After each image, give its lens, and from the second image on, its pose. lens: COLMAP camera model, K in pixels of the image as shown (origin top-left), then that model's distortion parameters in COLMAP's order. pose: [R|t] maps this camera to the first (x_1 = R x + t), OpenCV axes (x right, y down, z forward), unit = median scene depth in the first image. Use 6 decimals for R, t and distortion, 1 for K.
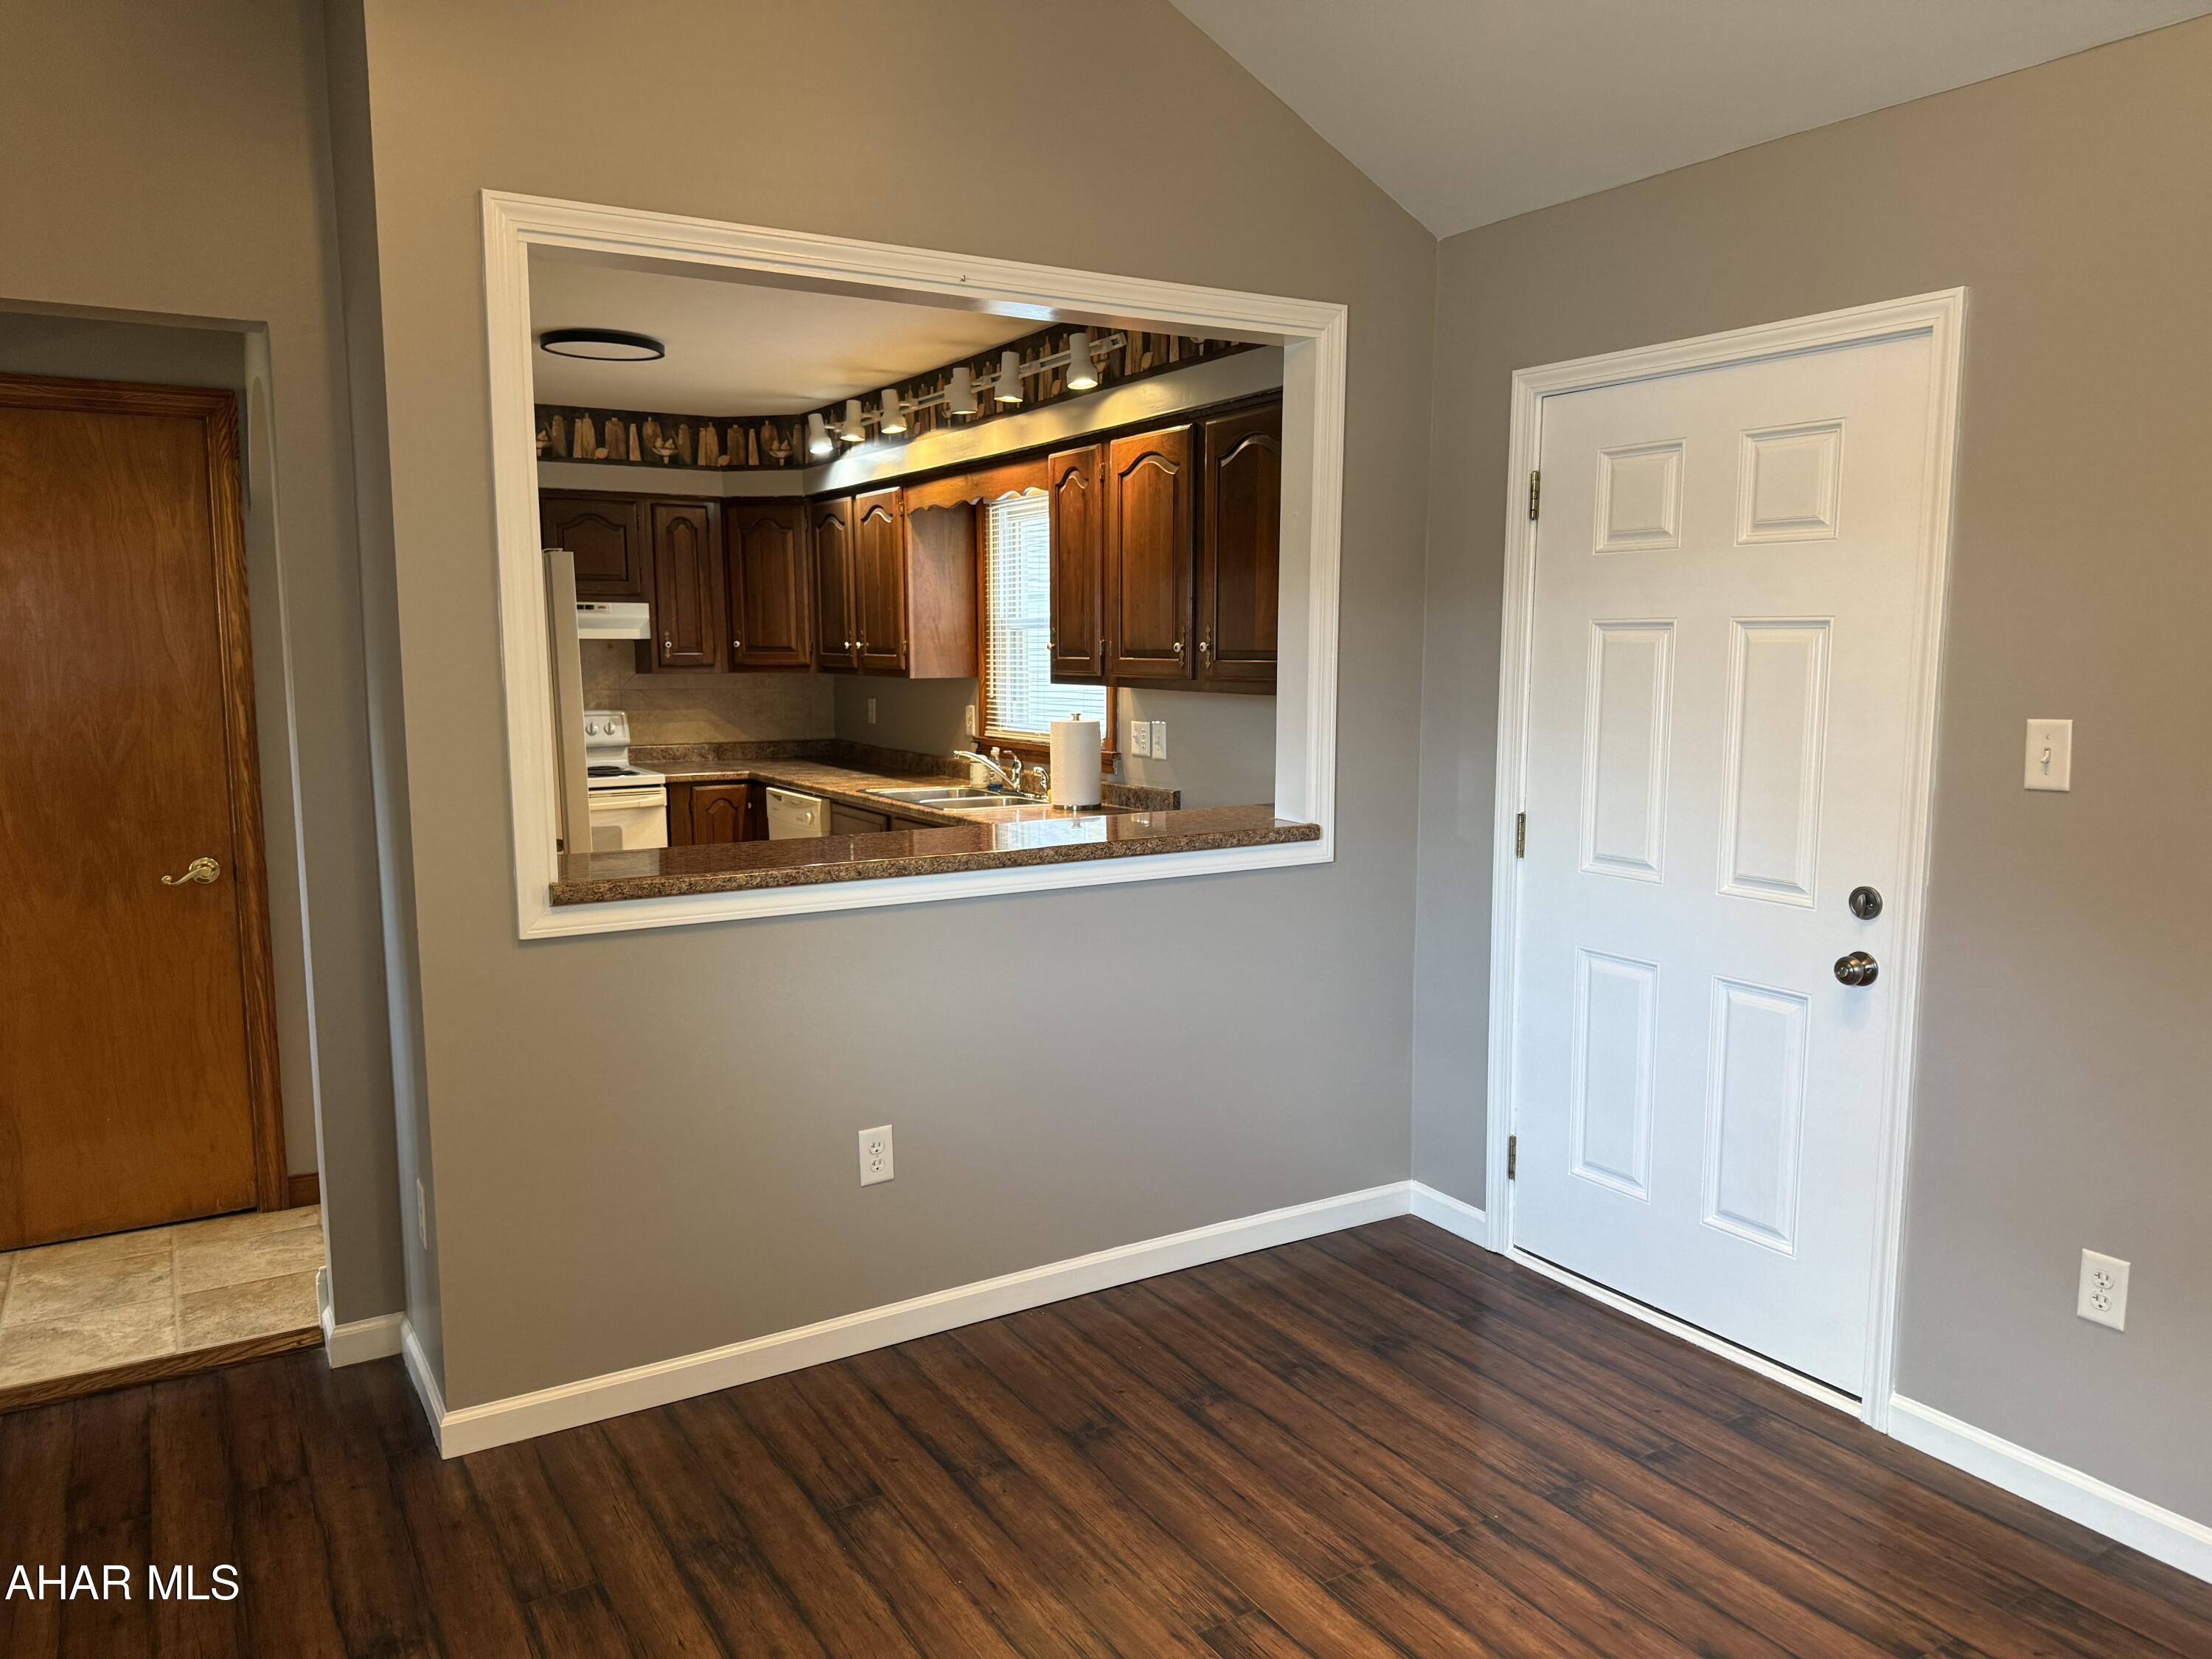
lens RADIAL K [[1529.0, 0, 1109.1], [0, 1529.0, 883.1], [0, 0, 1]] dist [0.038960, -0.052670]
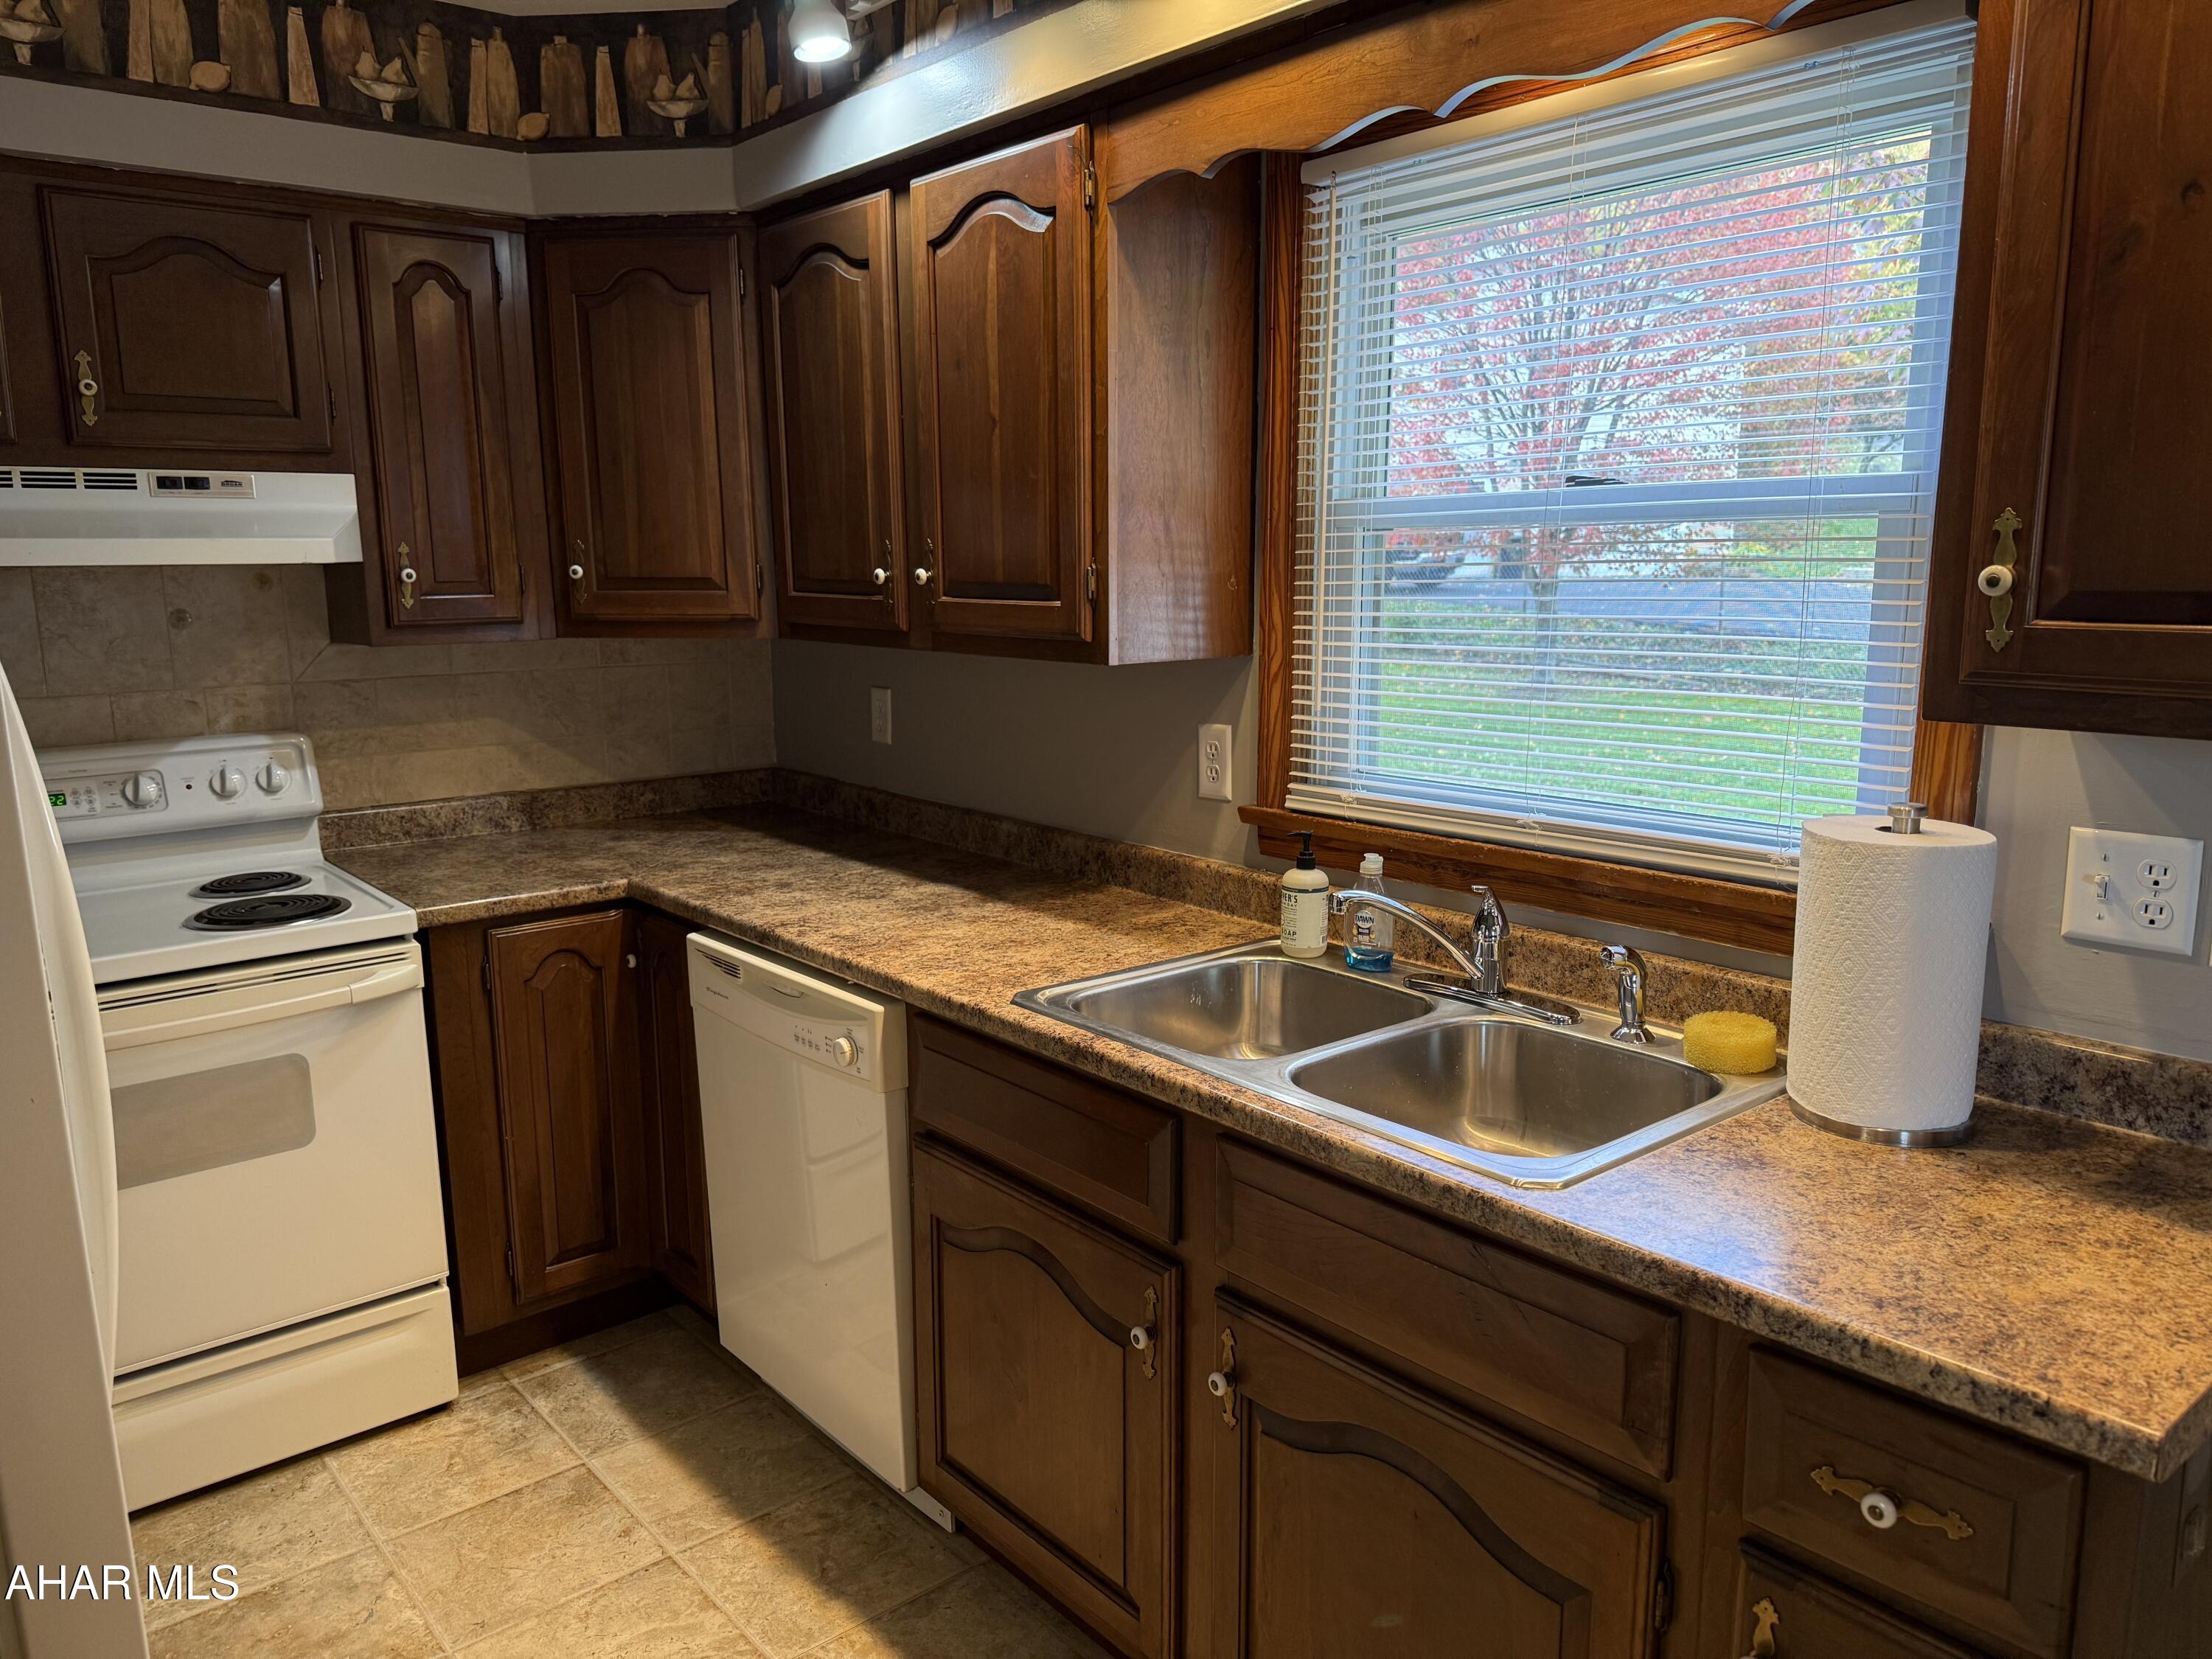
lens RADIAL K [[1529.0, 0, 1066.3], [0, 1529.0, 840.0], [0, 0, 1]] dist [0.038960, -0.052670]
pose [[0.990665, -0.033148, 0.132224, -0.170516], [0.029605, 0.999150, 0.028673, -0.091608], [-0.133062, -0.024491, 0.990805, 0.568999]]
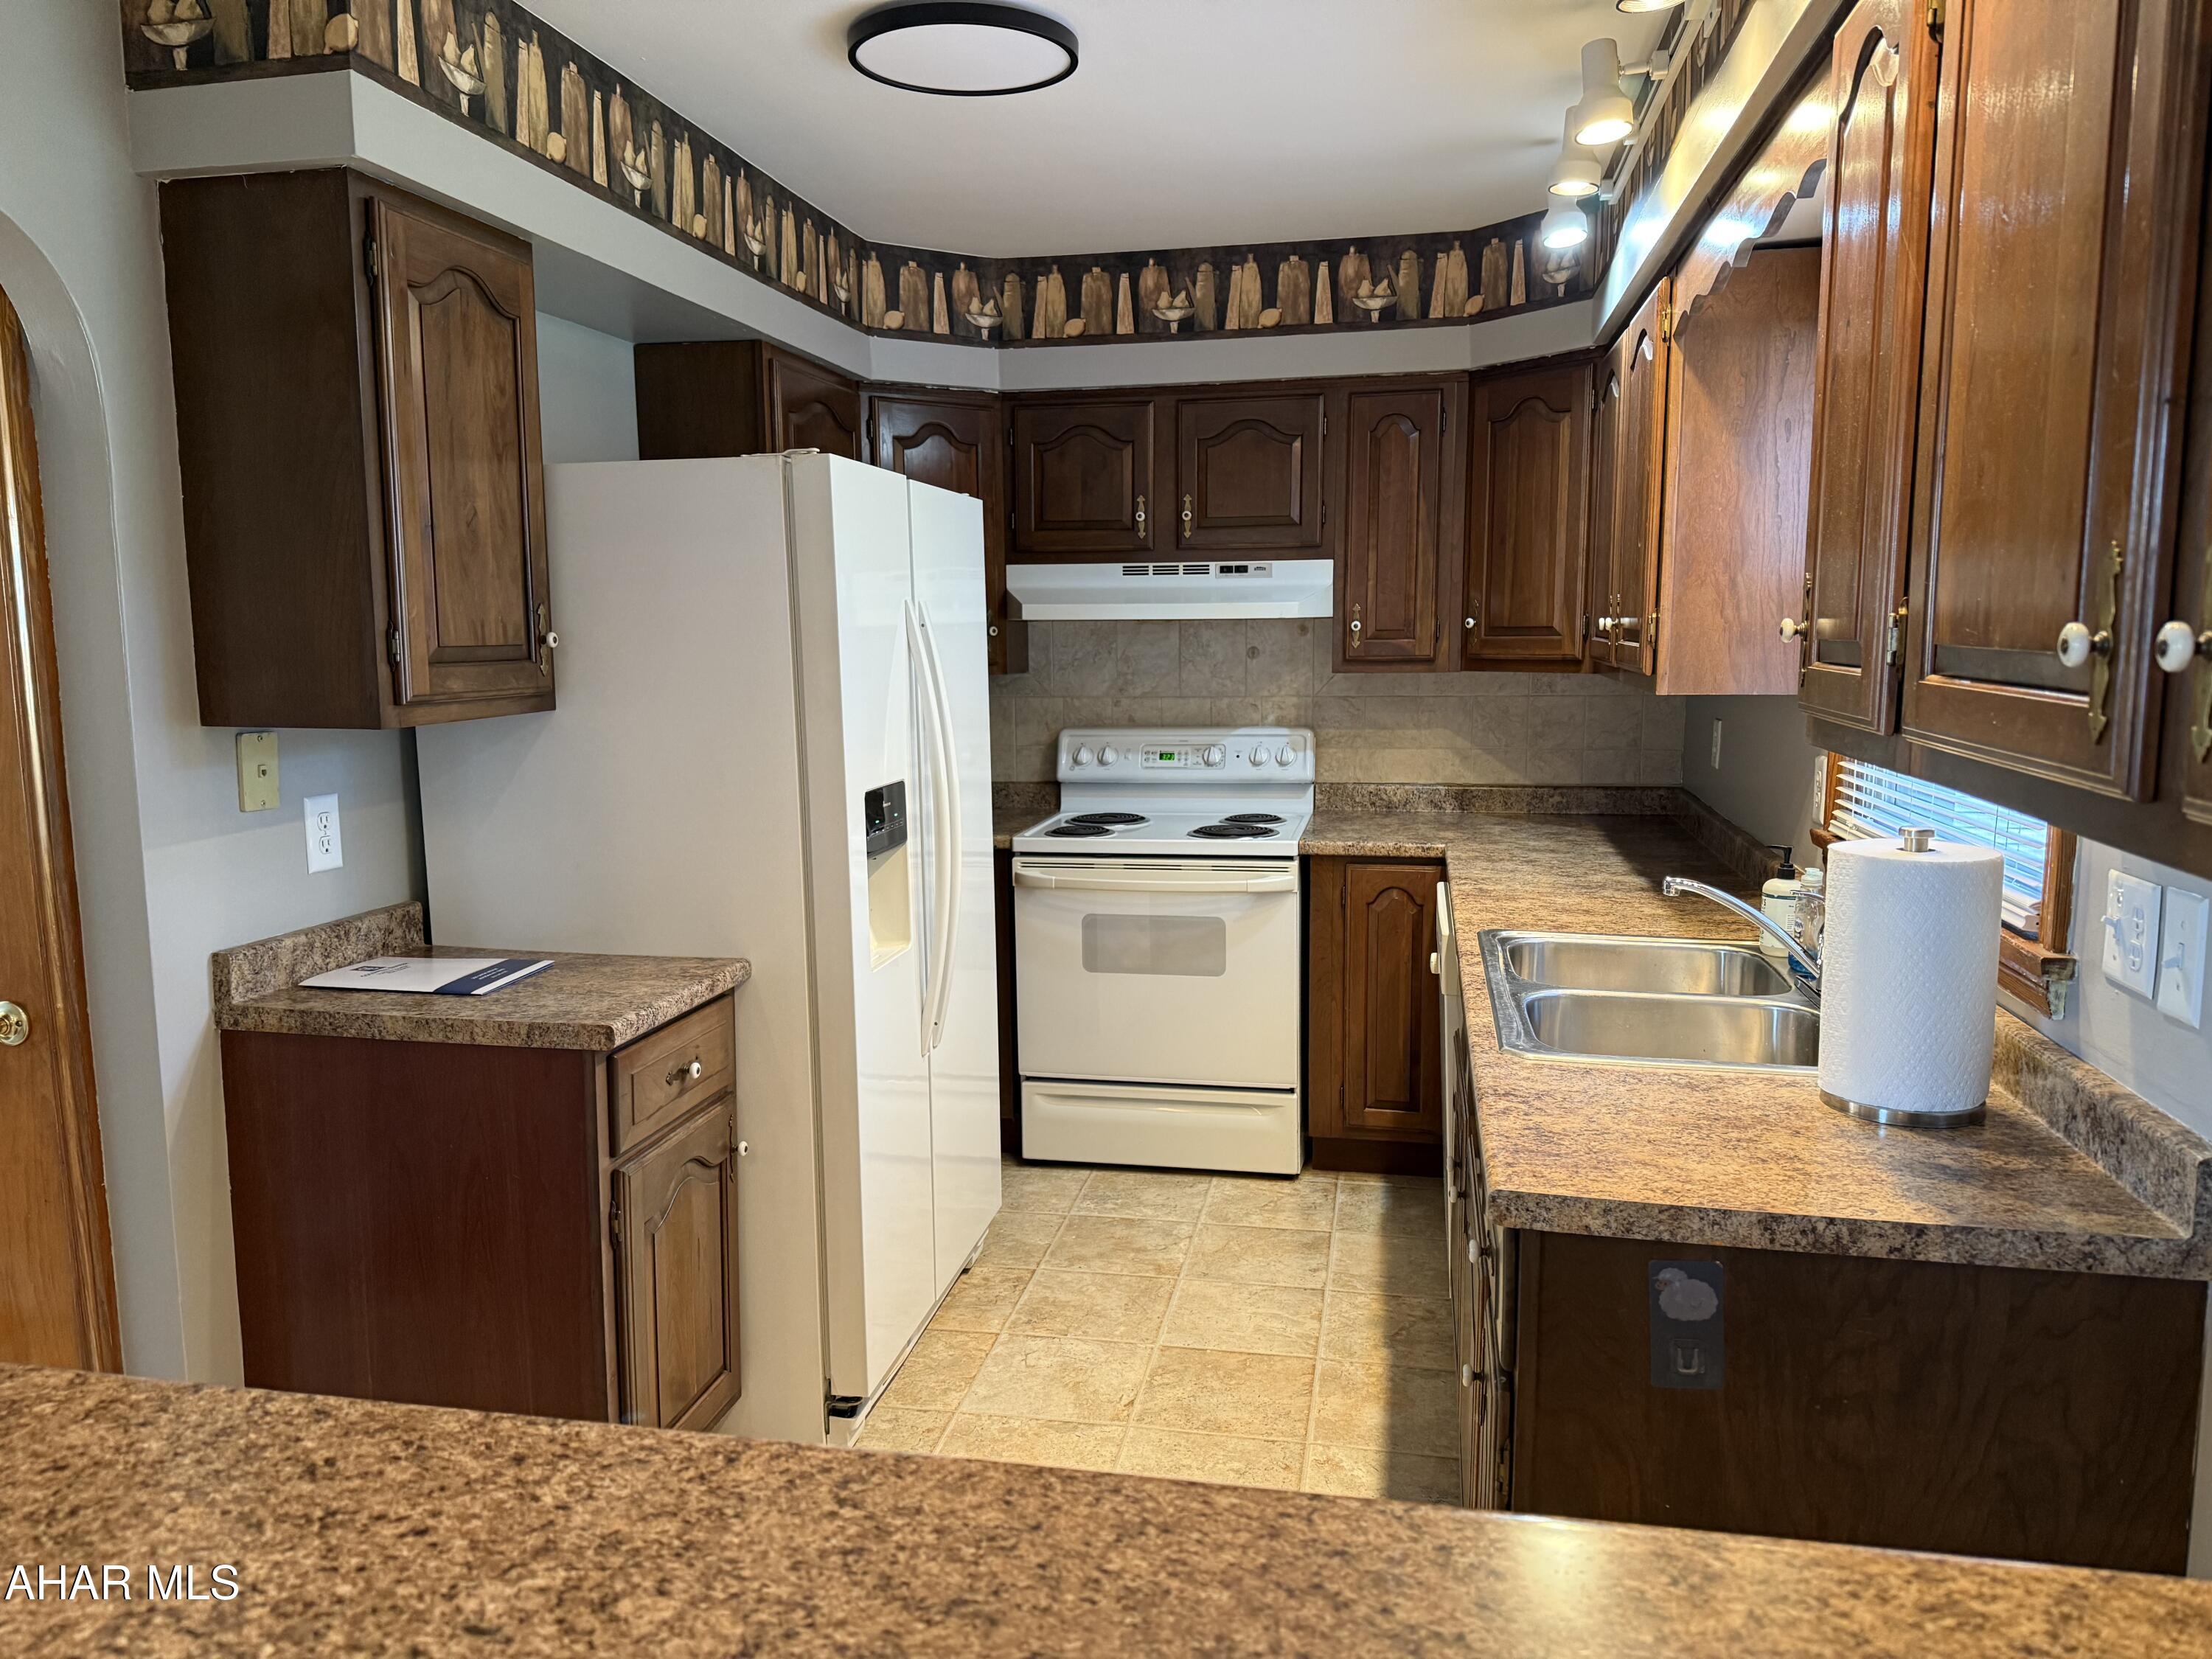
lens RADIAL K [[1529.0, 0, 1115.2], [0, 1529.0, 859.3], [0, 0, 1]] dist [0.038960, -0.052670]
pose [[0.725181, 0.096744, -0.681728, 0.065995], [-0.095495, 0.994643, 0.039568, -0.078219], [0.681904, 0.036408, 0.730535, 0.495262]]
